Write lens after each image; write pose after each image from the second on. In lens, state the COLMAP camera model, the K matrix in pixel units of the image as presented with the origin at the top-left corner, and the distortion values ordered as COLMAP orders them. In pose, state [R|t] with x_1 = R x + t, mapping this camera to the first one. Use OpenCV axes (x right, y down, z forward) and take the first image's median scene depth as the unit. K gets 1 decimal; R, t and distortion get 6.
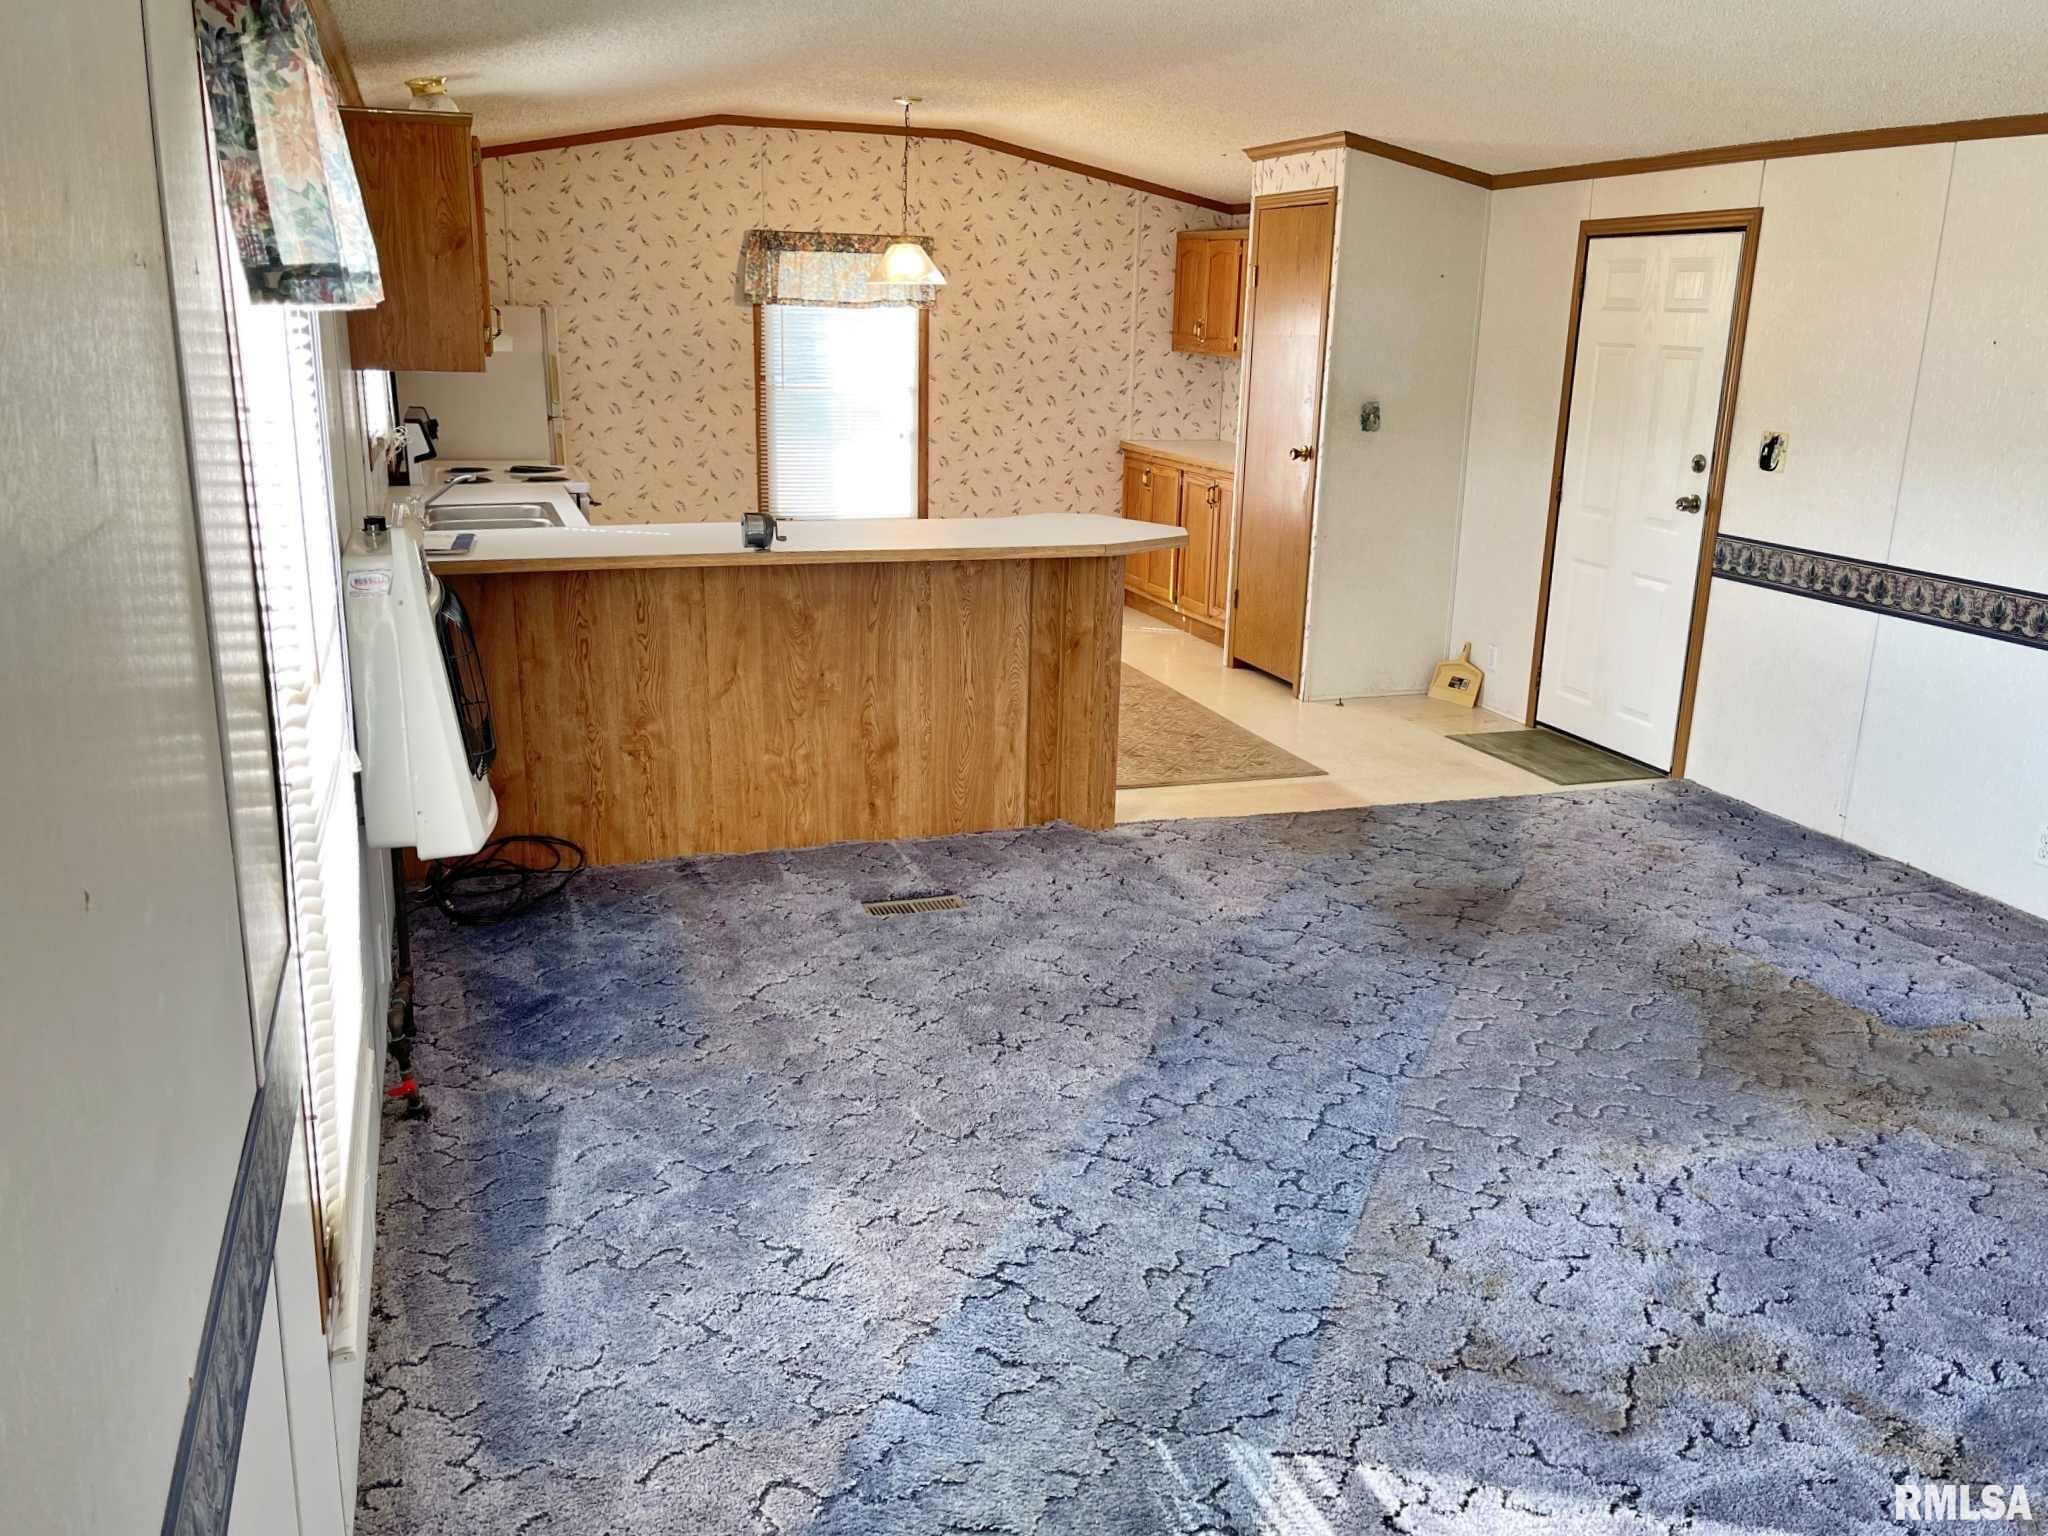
lens RADIAL K [[1687.7, 0, 1057.9], [0, 1687.7, 799.8], [0, 0, 1]] dist [0.101177, -0.176213]
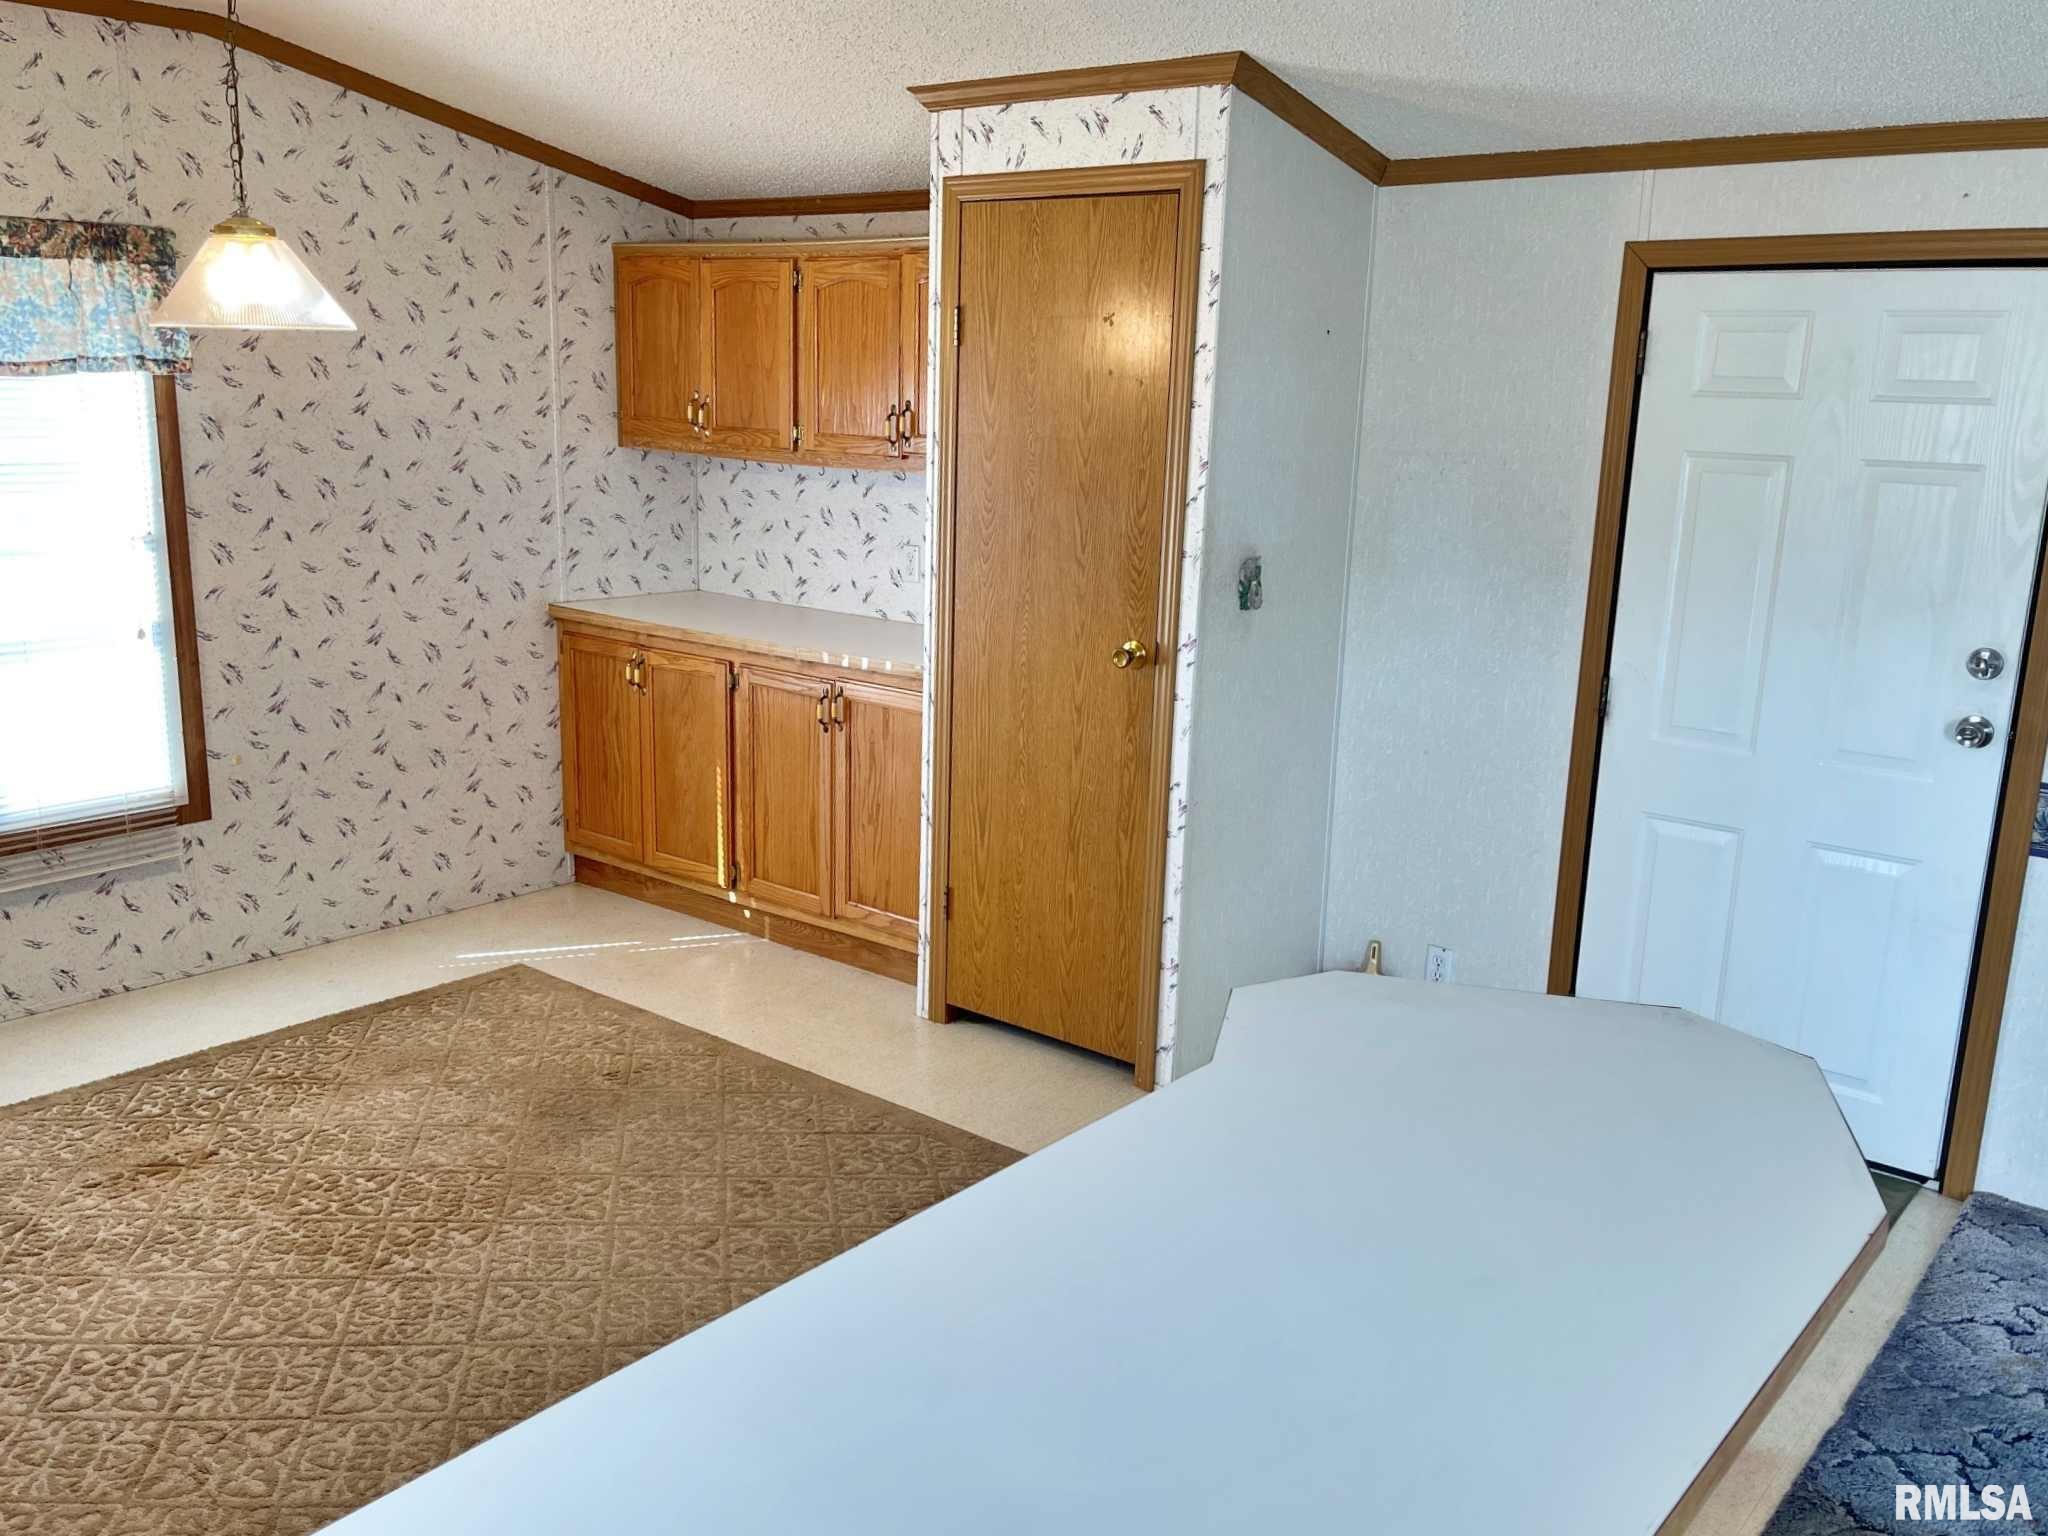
lens RADIAL K [[1721.6, 0, 1034.9], [0, 1721.6, 802.4], [0, 0, 1]] dist [0.068259, -0.071049]
pose [[0.848568, -0.127088, 0.513597, -0.153058], [0.141049, 0.989931, 0.011913, -0.152623], [-0.509939, 0.062333, 0.857949, 0.498707]]
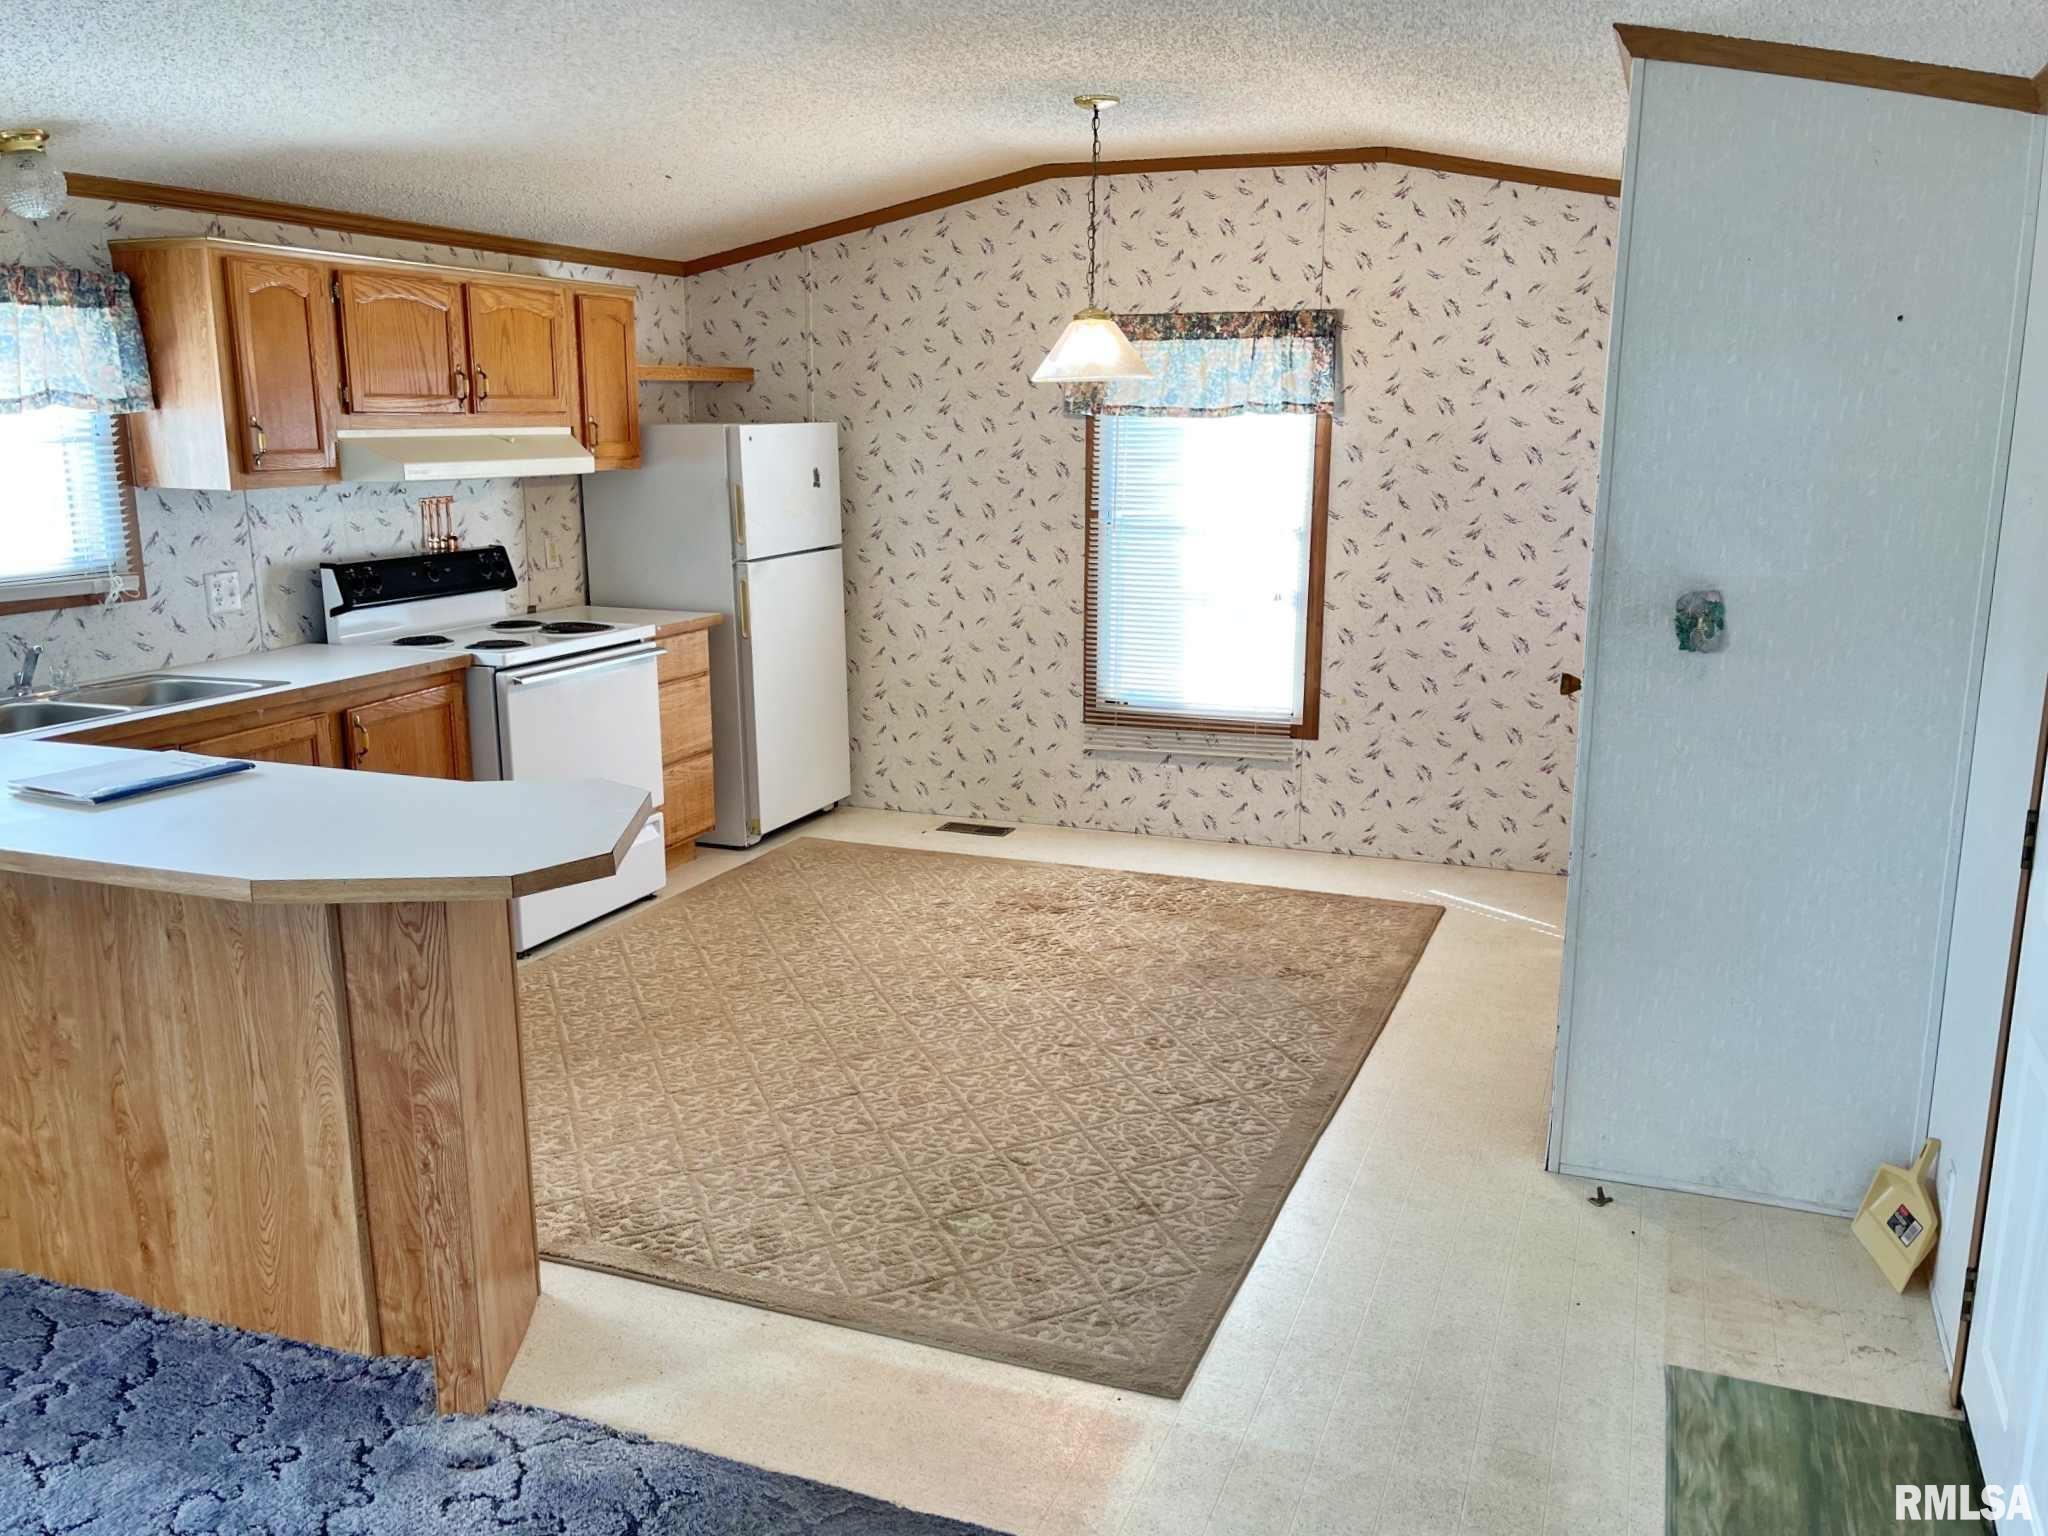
lens RADIAL K [[1687.7, 0, 1057.9], [0, 1687.7, 799.8], [0, 0, 1]] dist [0.101177, -0.176213]
pose [[0.764323, 0.124437, -0.632713, 0.315258], [-0.164510, 0.986364, -0.004739, -0.128683], [0.623496, 0.107710, 0.774372, 0.469344]]
